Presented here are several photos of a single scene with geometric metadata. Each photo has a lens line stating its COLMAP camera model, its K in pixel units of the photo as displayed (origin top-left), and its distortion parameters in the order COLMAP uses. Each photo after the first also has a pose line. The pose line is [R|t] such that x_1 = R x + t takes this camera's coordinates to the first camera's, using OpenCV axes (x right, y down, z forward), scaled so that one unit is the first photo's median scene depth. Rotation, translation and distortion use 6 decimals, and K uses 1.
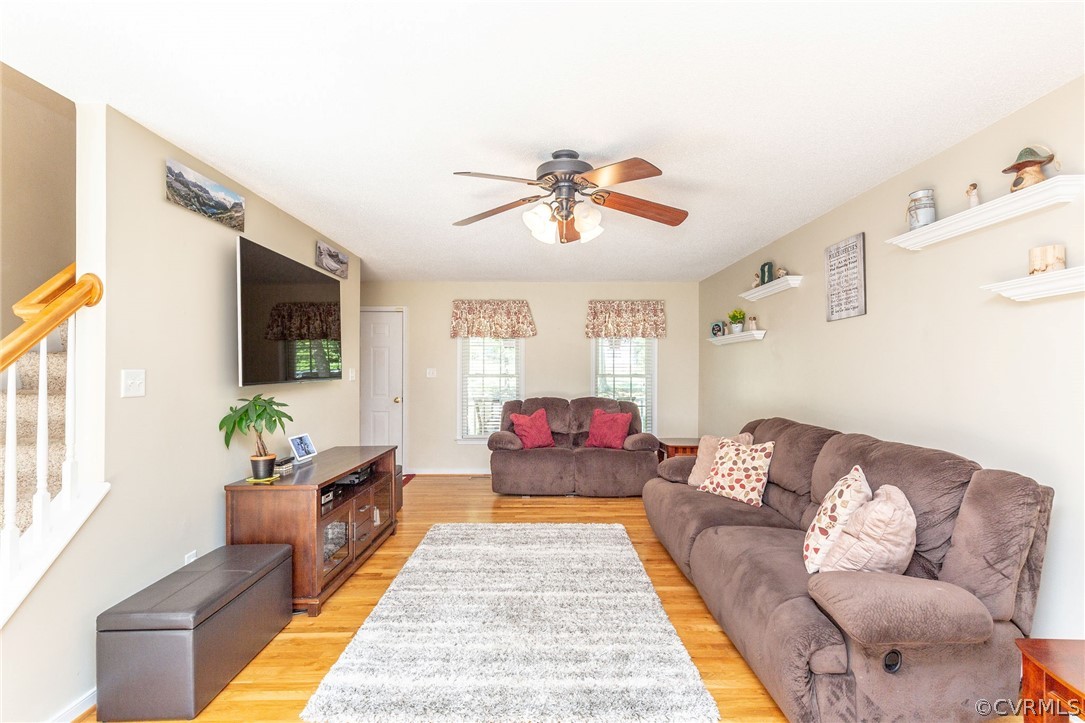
lens RADIAL K [[496.8, 0, 547.9], [0, 496.8, 368.4], [0, 0, 1]] dist [0.010405, -0.002503]
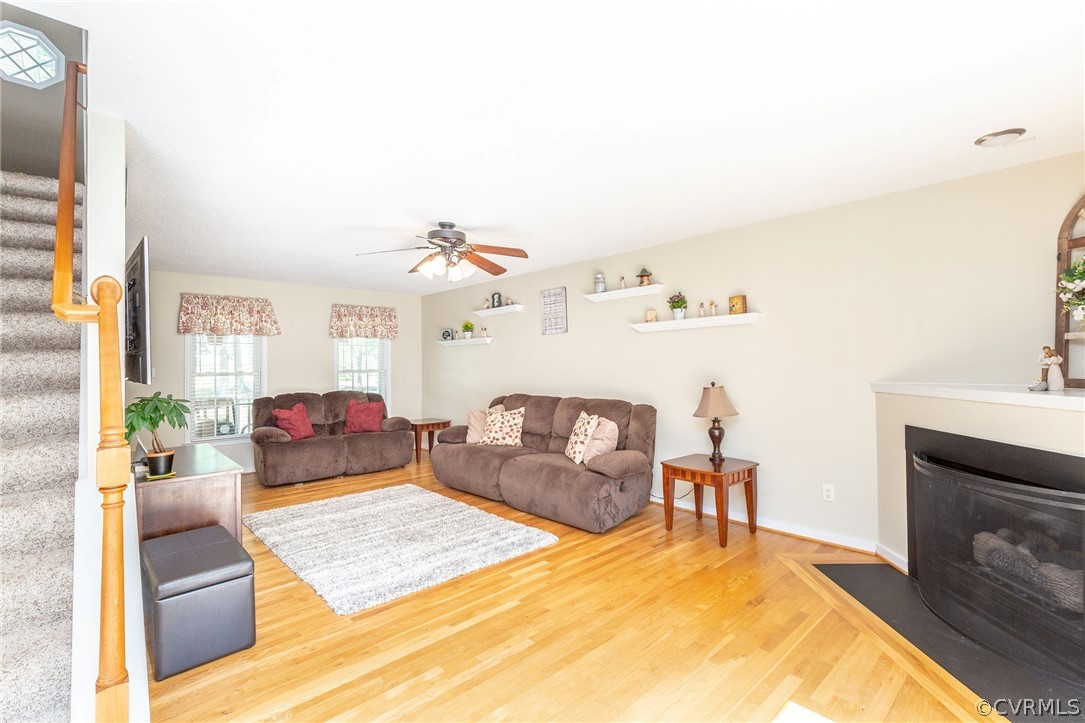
lens RADIAL K [[496.8, 0, 536.3], [0, 496.8, 358.7], [0, 0, 1]] dist [0.010405, -0.002503]
pose [[0.742062, -0.002919, 0.670325, -0.603477], [0.012425, 0.999879, -0.009401, 0.002661], [-0.670217, 0.015305, 0.742008, -0.242275]]
